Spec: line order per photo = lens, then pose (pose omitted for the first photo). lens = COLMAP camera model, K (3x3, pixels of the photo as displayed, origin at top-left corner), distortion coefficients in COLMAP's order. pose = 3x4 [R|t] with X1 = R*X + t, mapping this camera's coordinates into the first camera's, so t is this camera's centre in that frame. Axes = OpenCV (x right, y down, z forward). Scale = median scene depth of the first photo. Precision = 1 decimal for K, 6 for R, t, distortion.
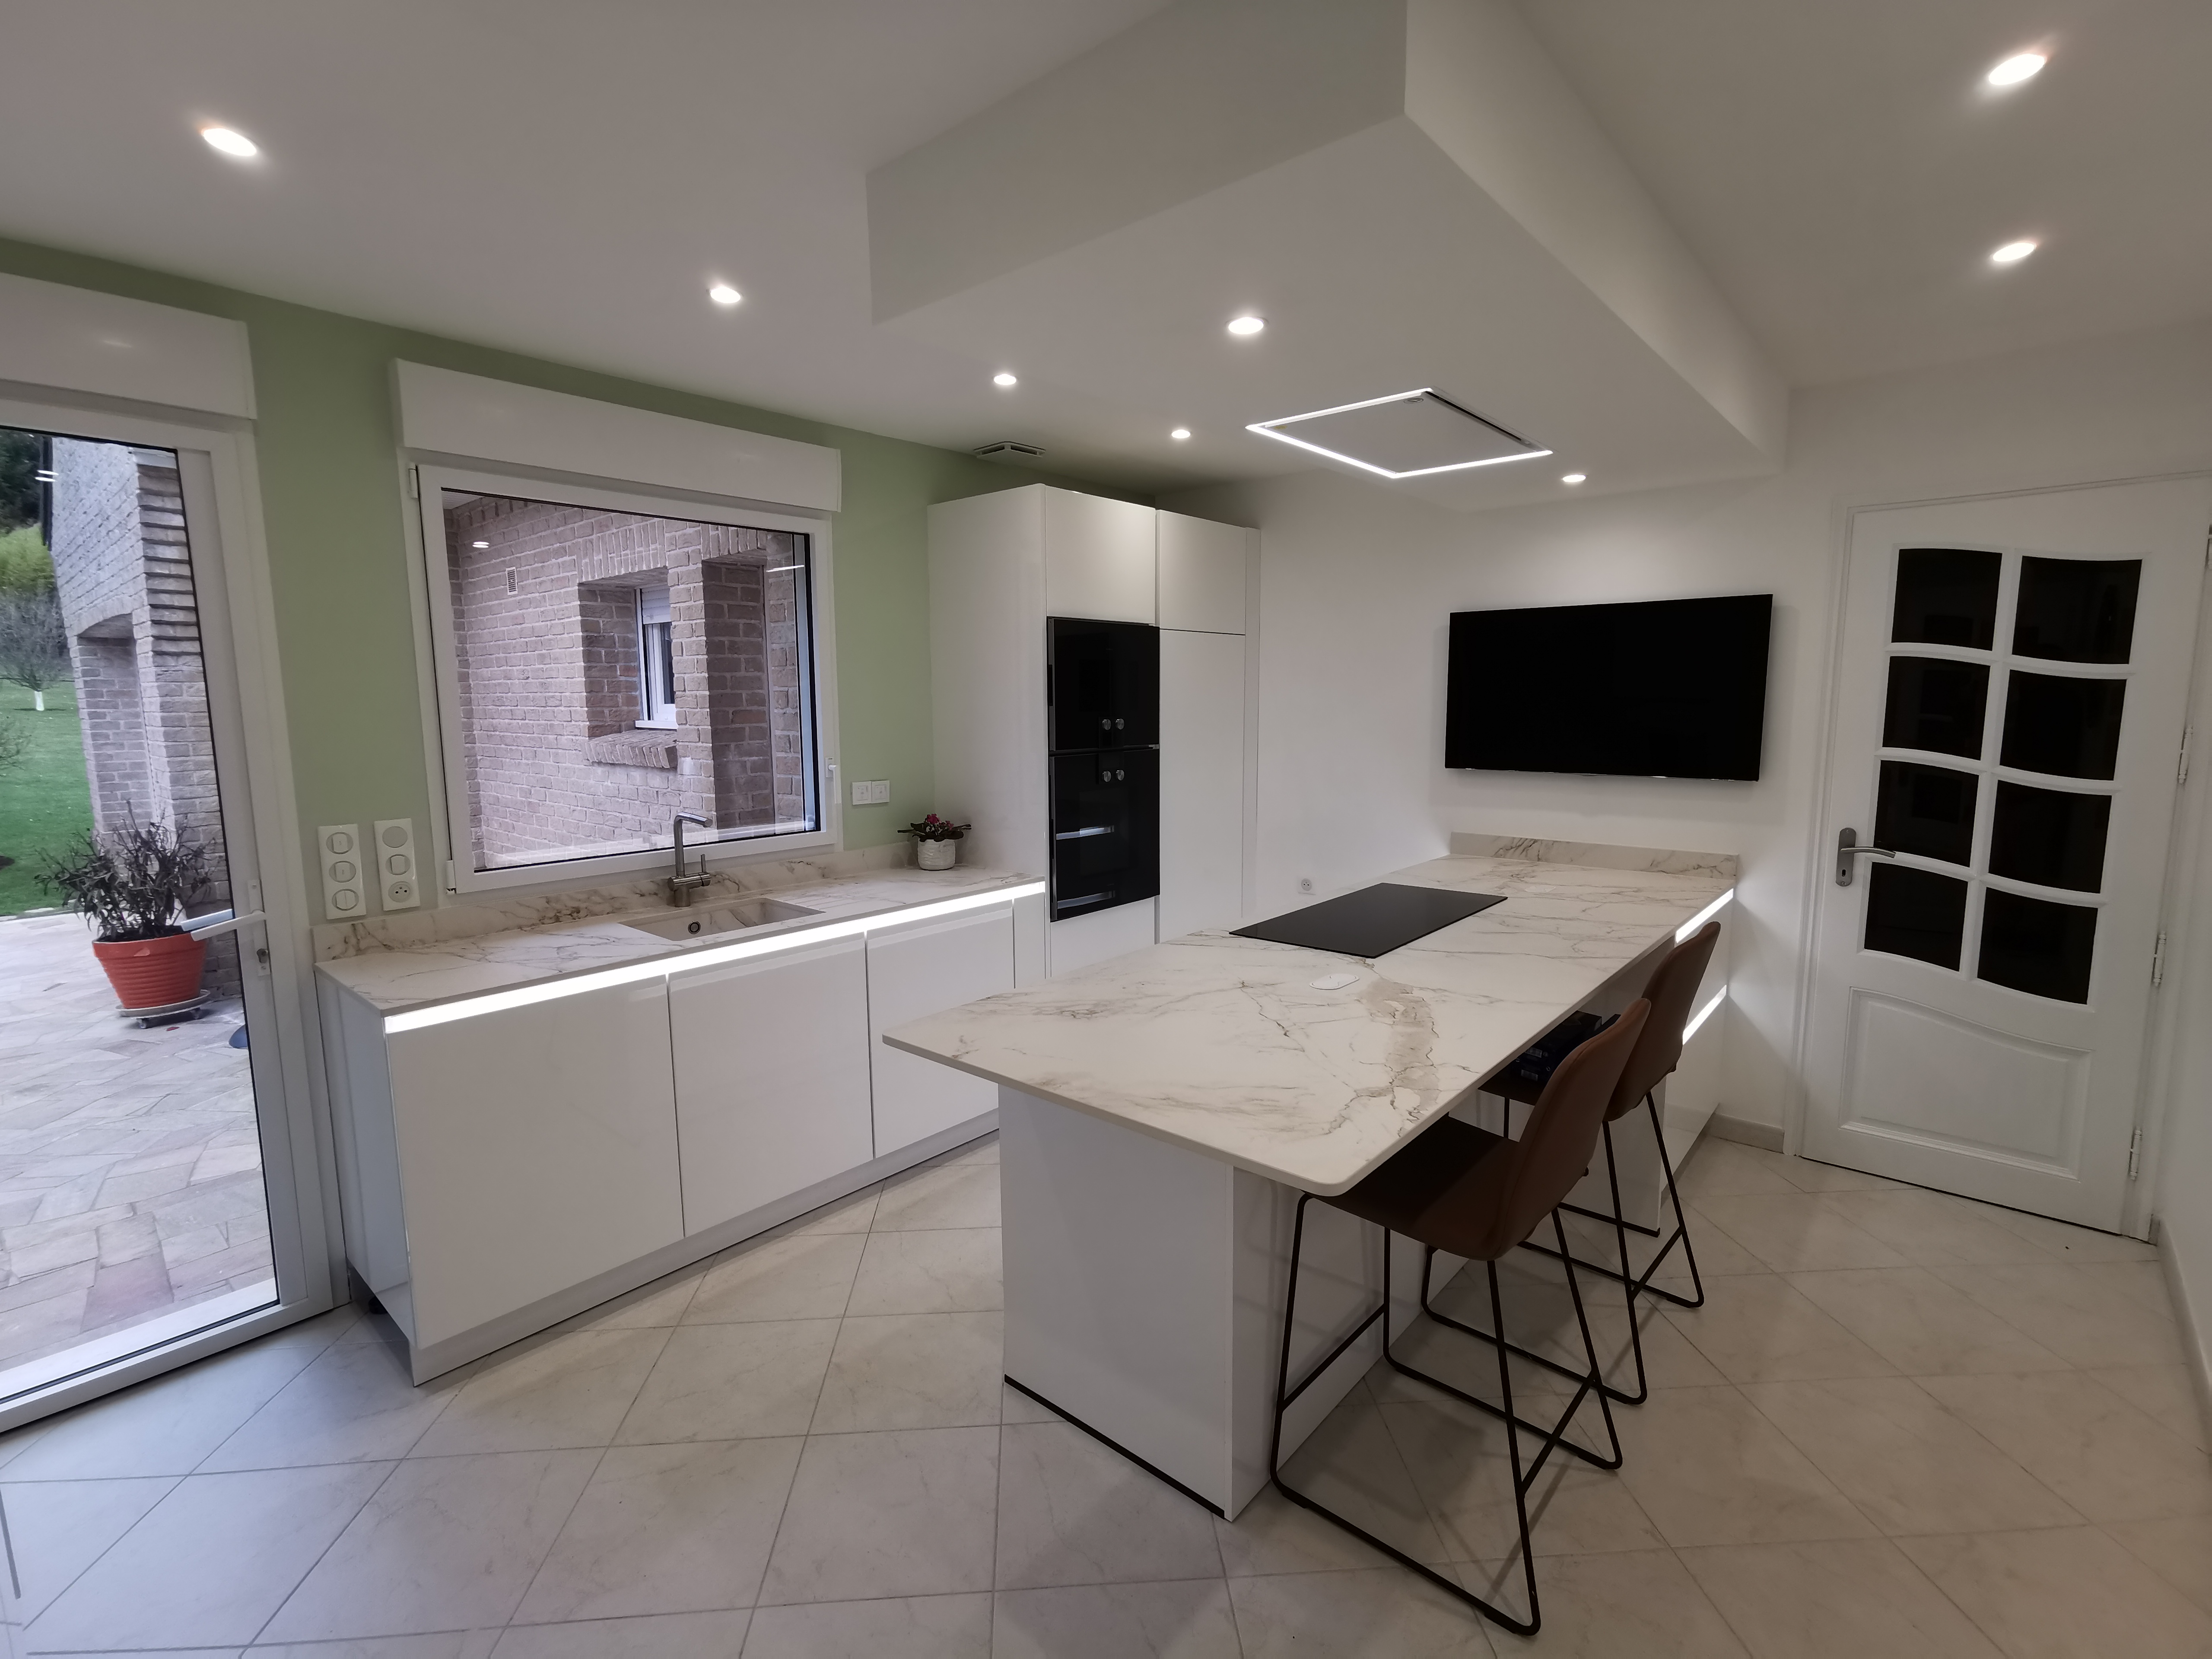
lens RADIAL K [[1006.7, 0, 1097.1], [0, 1006.7, 828.4], [0, 0, 1]] dist [-0.005265, 0.002424]
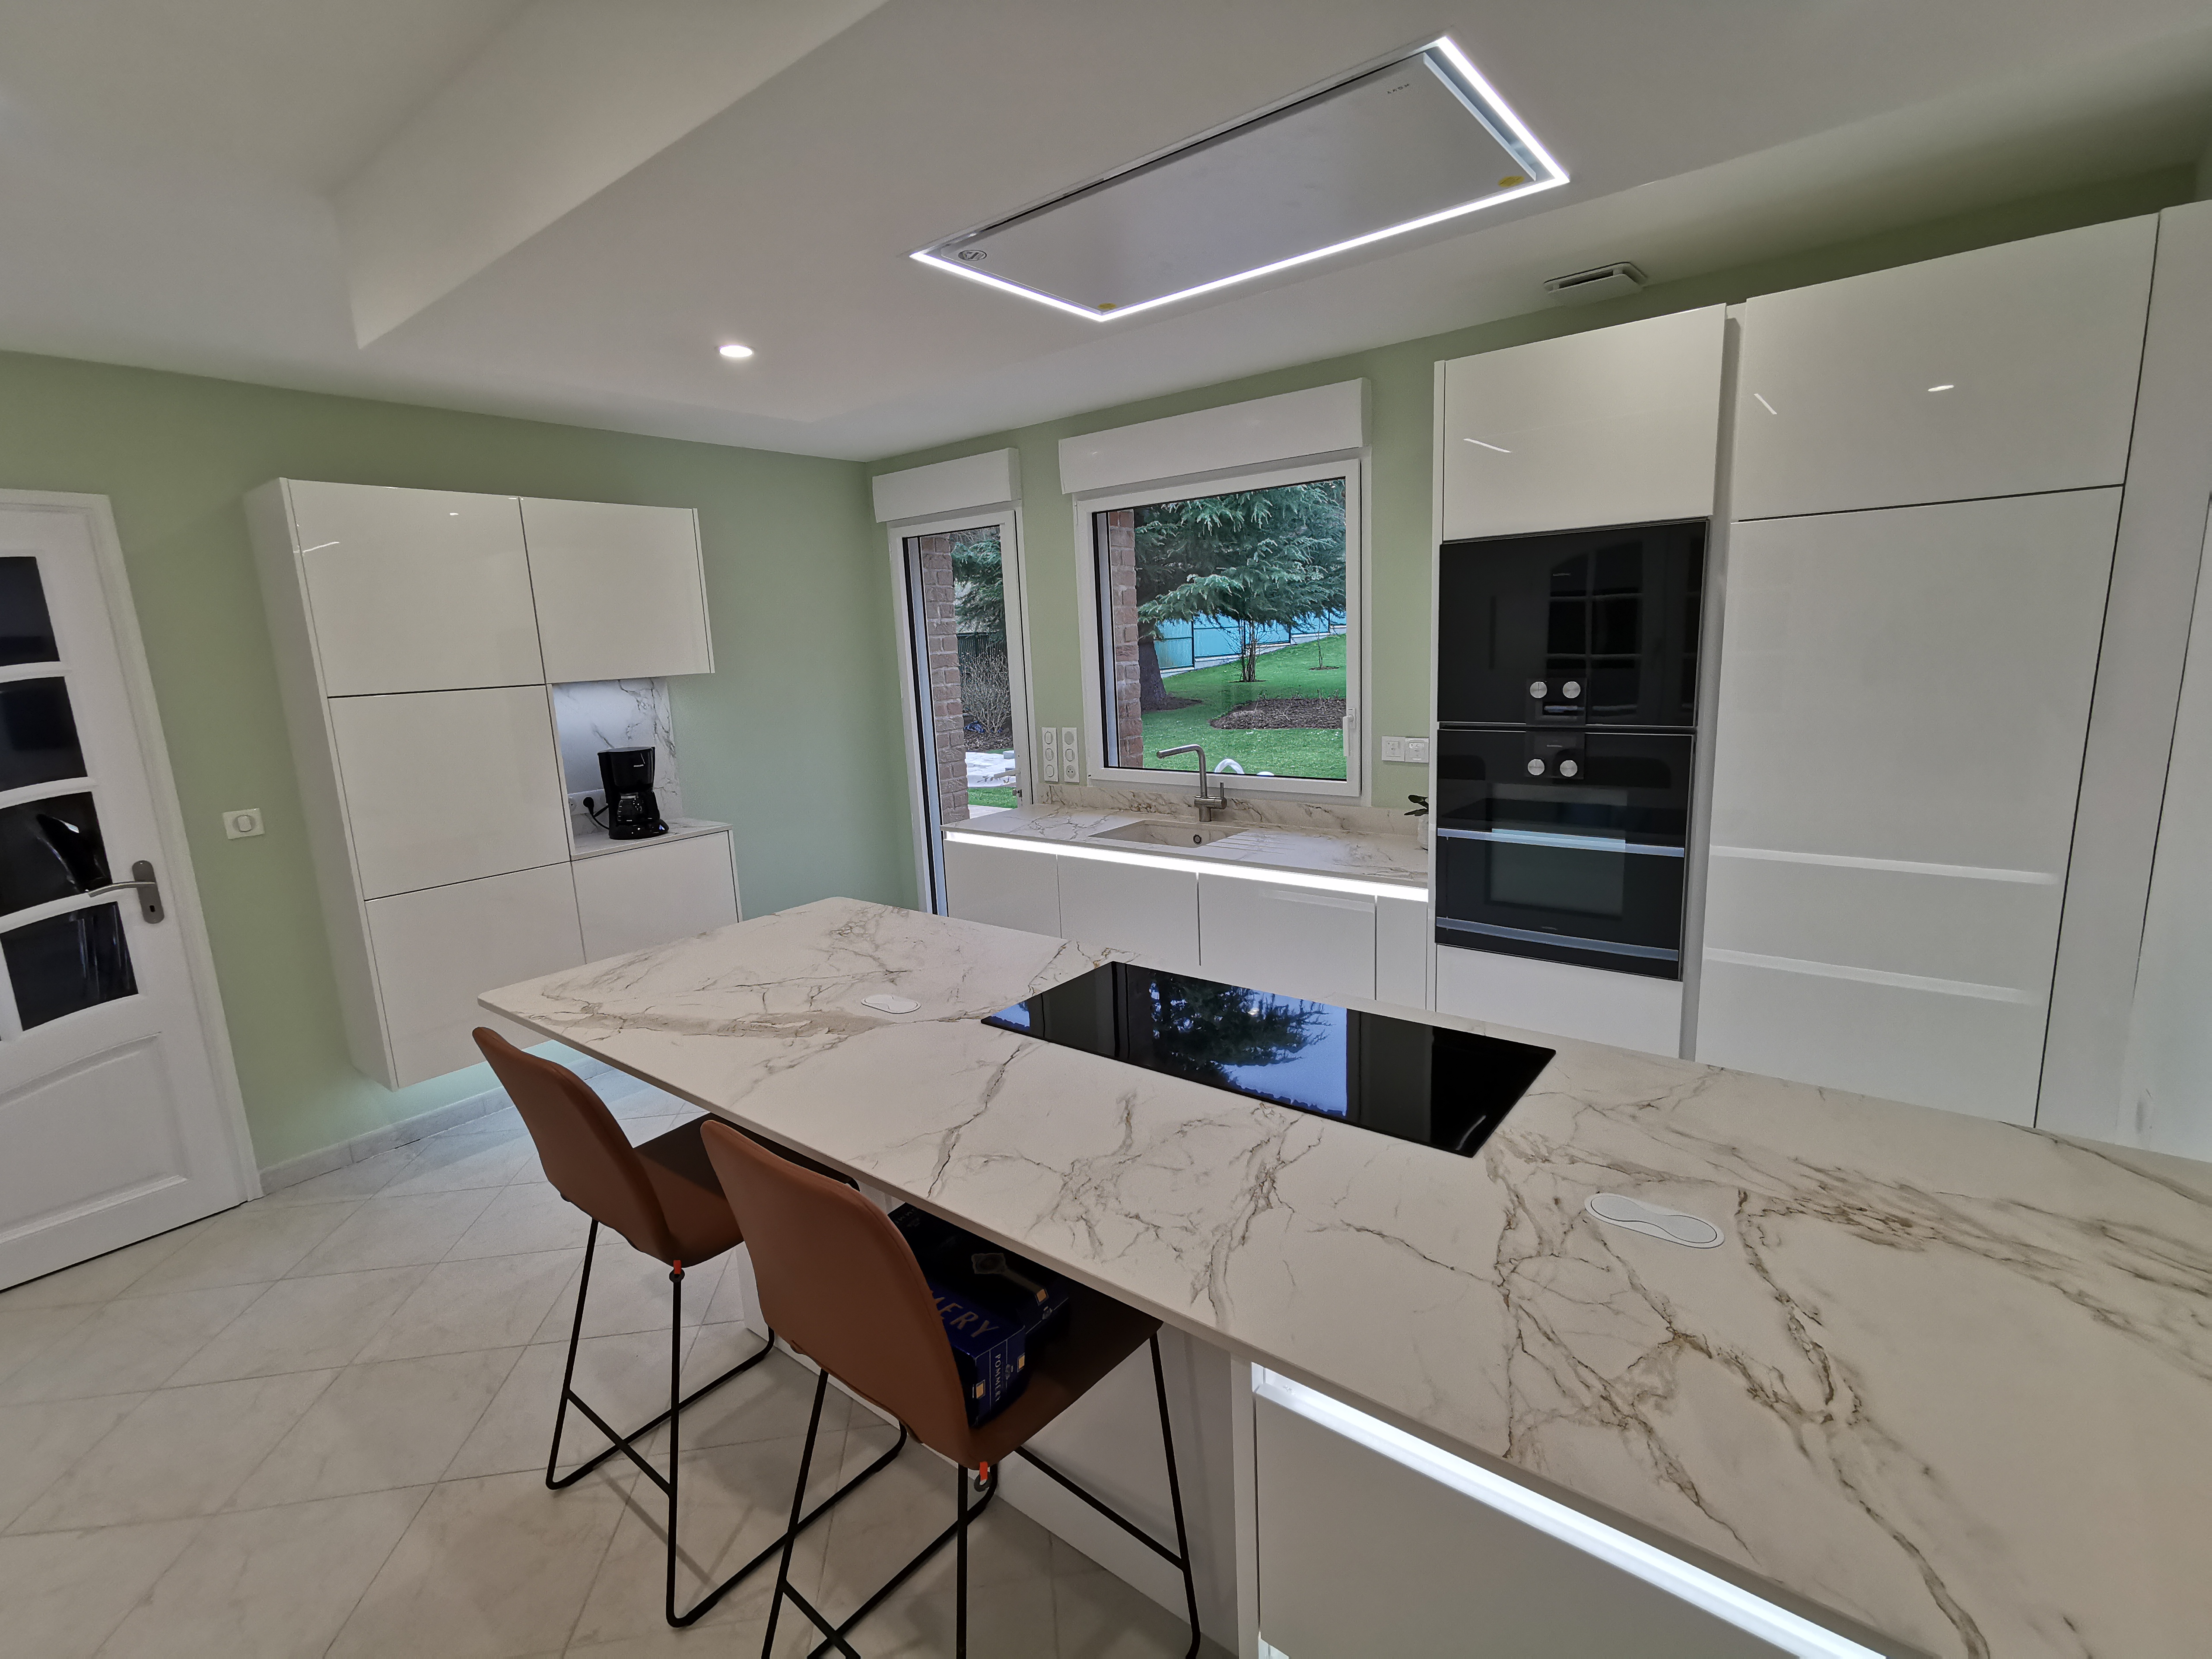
lens RADIAL K [[1006.7, 0, 1099.1], [0, 1006.7, 825.7], [0, 0, 1]] dist [-0.005265, 0.002424]
pose [[0.055777, 0.190958, -0.980012, 1.048489], [-0.085962, 0.978814, 0.185832, -0.179735], [0.994736, 0.073879, 0.071011, 1.054443]]
